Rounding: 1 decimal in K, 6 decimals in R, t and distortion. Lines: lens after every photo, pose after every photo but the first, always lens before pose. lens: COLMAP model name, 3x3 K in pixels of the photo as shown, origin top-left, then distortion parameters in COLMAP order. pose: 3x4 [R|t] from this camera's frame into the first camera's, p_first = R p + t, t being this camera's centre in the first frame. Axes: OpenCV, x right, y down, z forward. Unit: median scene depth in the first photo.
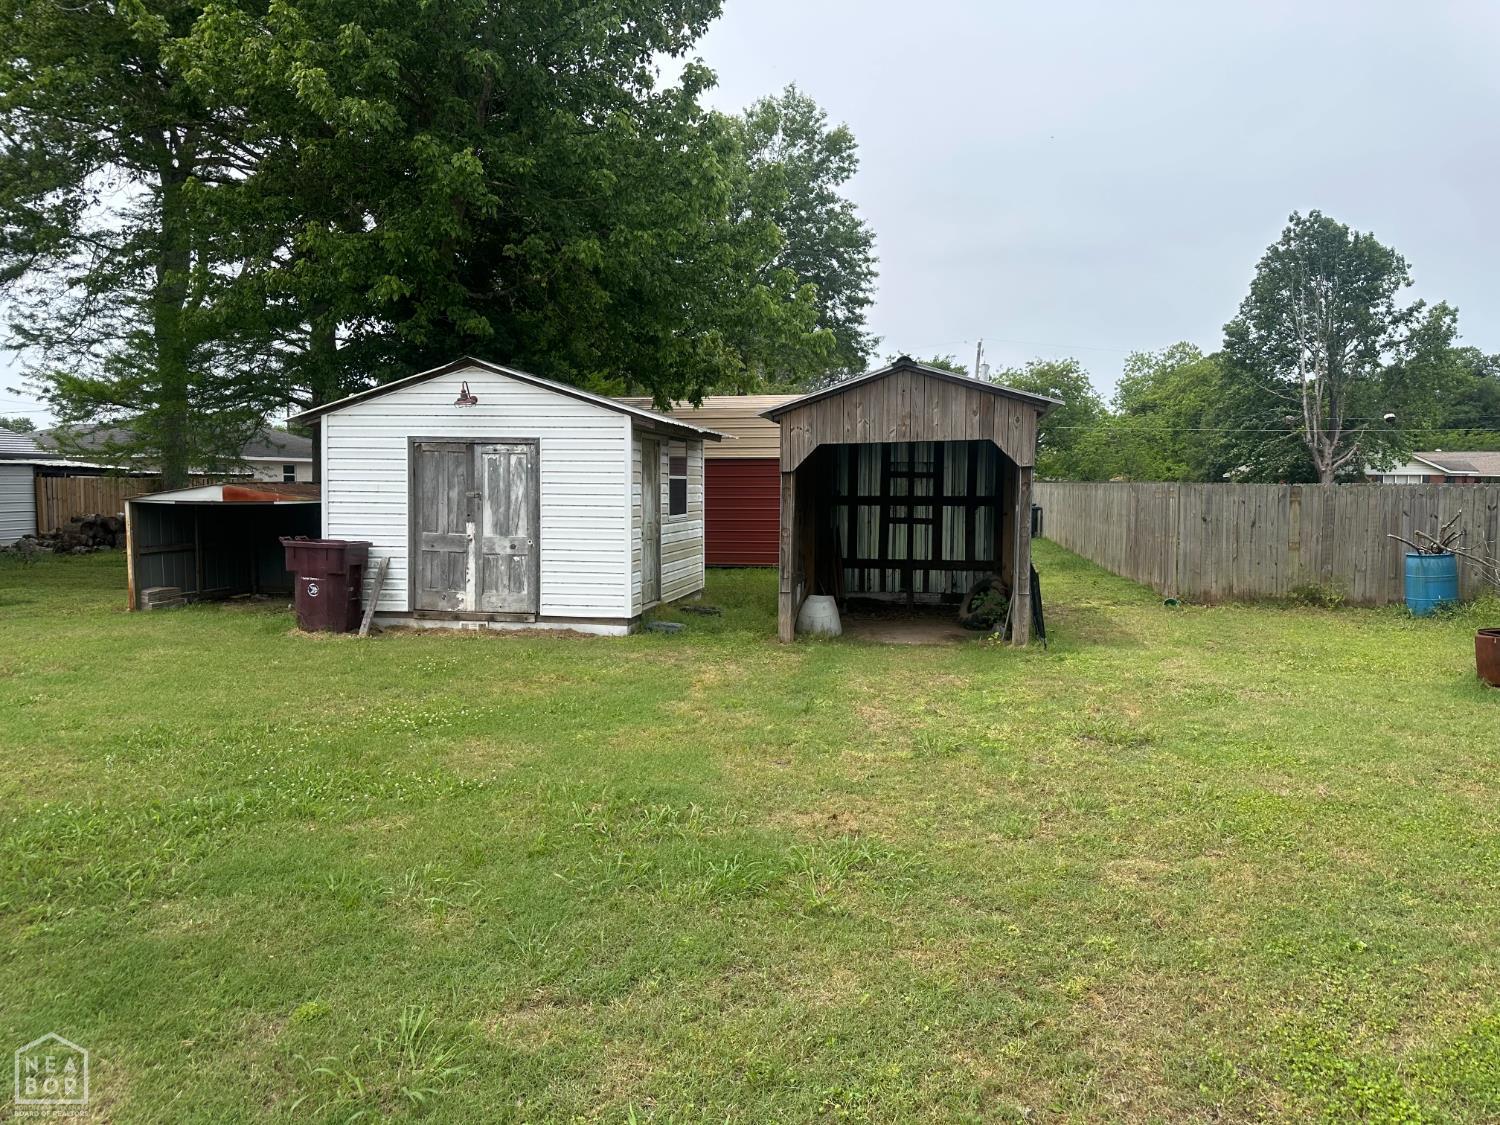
lens RADIAL K [[1045.1, 0, 750.1], [0, 1045.1, 562.9], [0, 0, 1]] dist [0.011089, -0.009017]
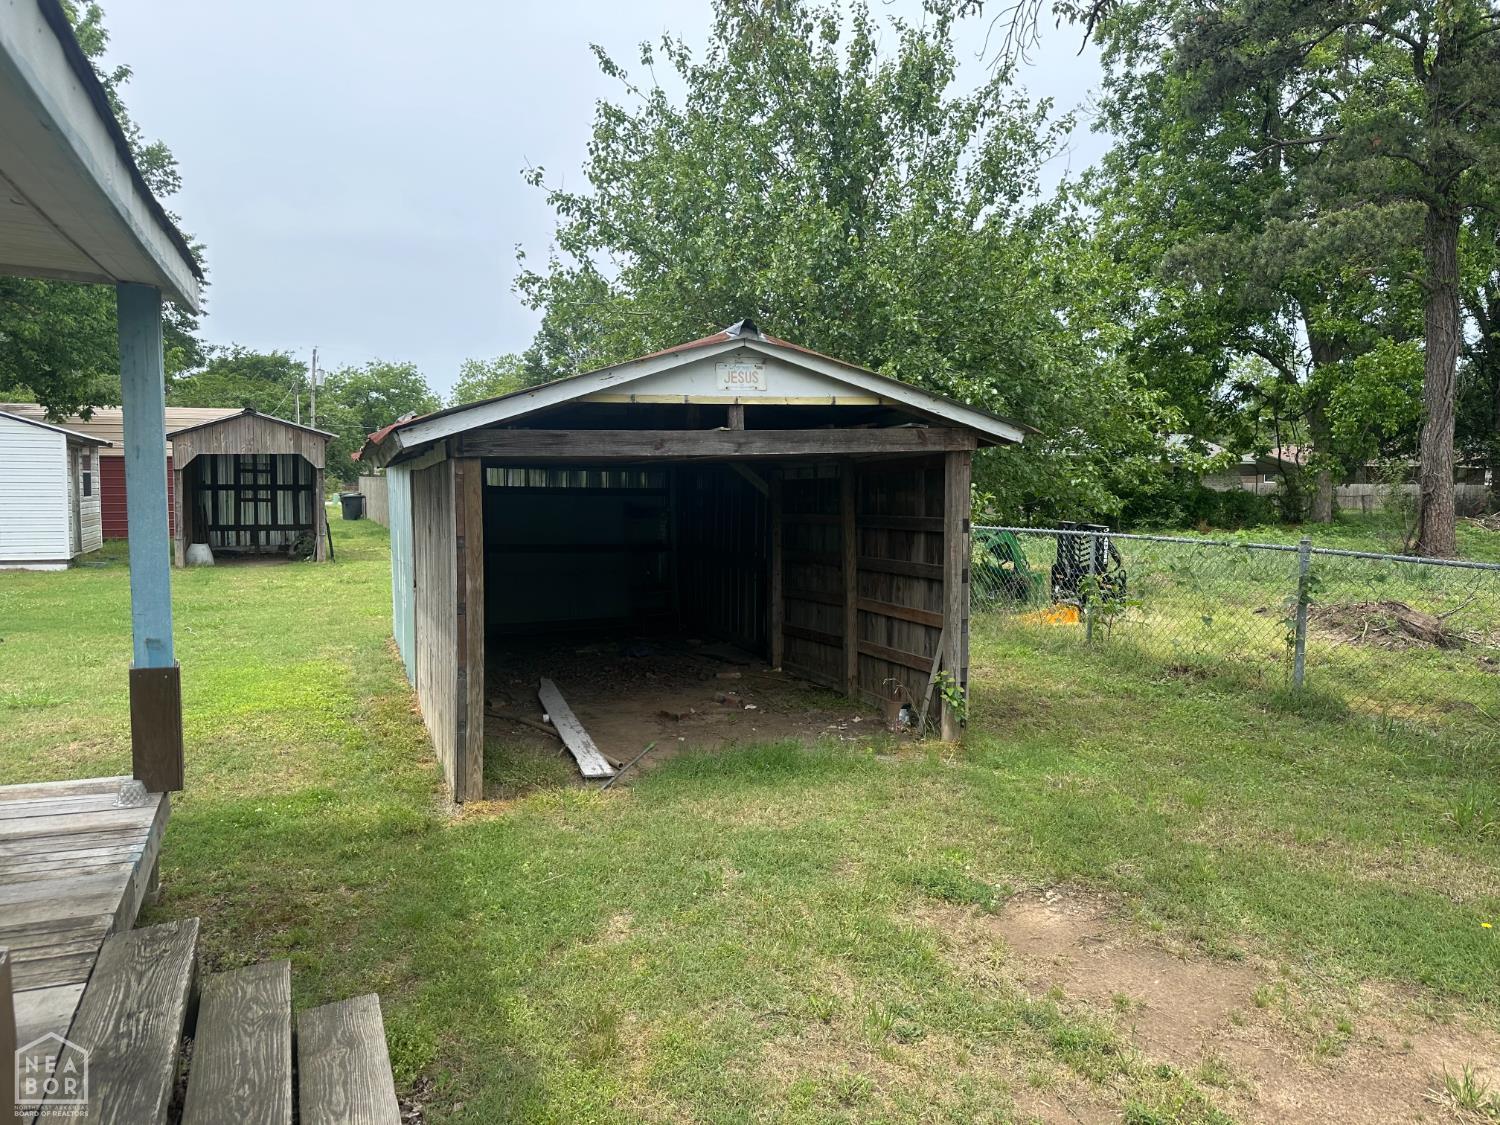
lens RADIAL K [[1045.1, 0, 748.9], [0, 1045.1, 566.7], [0, 0, 1]] dist [0.011089, -0.009017]
pose [[0.828161, -0.040994, 0.558989, -0.125279], [0.036844, 0.999146, 0.018687, 0.061184], [-0.559278, 0.005119, 0.828964, -0.774477]]
